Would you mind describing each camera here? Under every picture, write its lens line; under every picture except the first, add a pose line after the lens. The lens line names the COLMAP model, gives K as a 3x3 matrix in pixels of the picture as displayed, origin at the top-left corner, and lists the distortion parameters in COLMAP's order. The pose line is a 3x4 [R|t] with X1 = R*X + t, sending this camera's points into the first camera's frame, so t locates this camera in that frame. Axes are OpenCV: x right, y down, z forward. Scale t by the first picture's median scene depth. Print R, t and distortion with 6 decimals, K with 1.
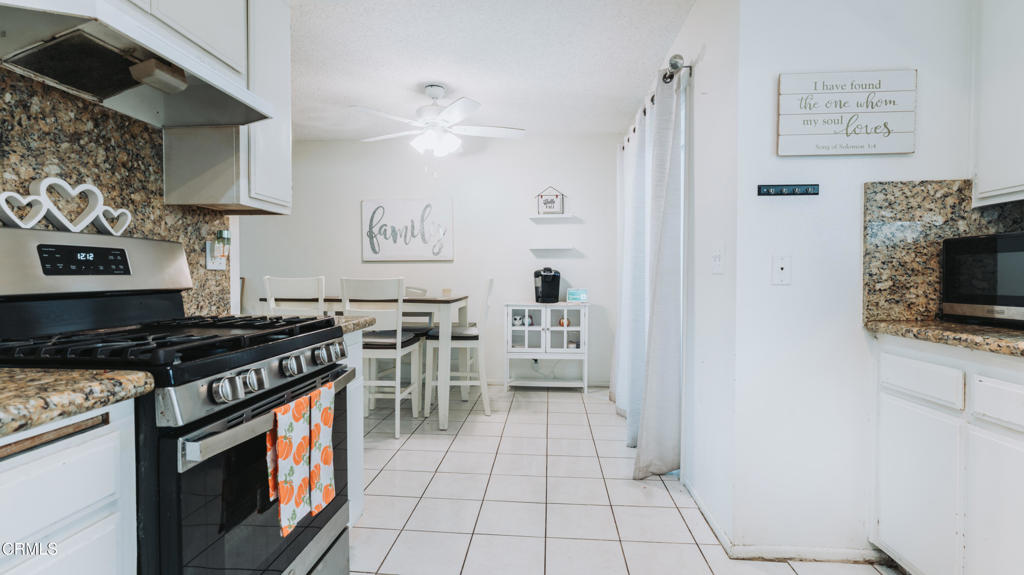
lens RADIAL K [[479.8, 0, 510.9], [0, 479.8, 285.4], [0, 0, 1]] dist [0.004394, -0.000917]
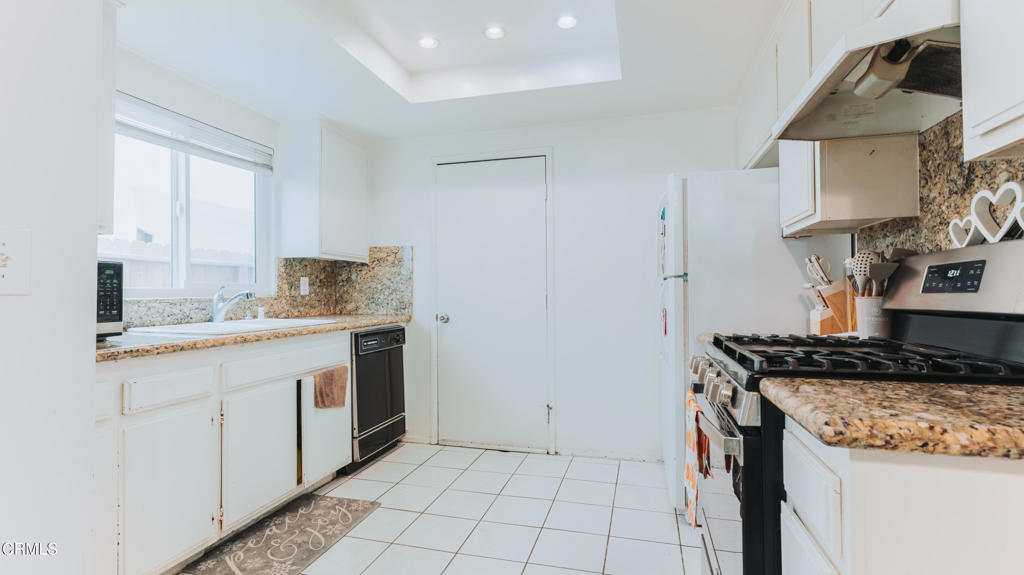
lens RADIAL K [[479.8, 0, 511.6], [0, 479.8, 288.9], [0, 0, 1]] dist [0.004394, -0.000917]
pose [[-0.983163, 0.006876, 0.182601, -0.199251], [0.008930, 0.999906, 0.010427, -0.046564], [-0.182512, 0.011882, -0.983132, 2.080467]]
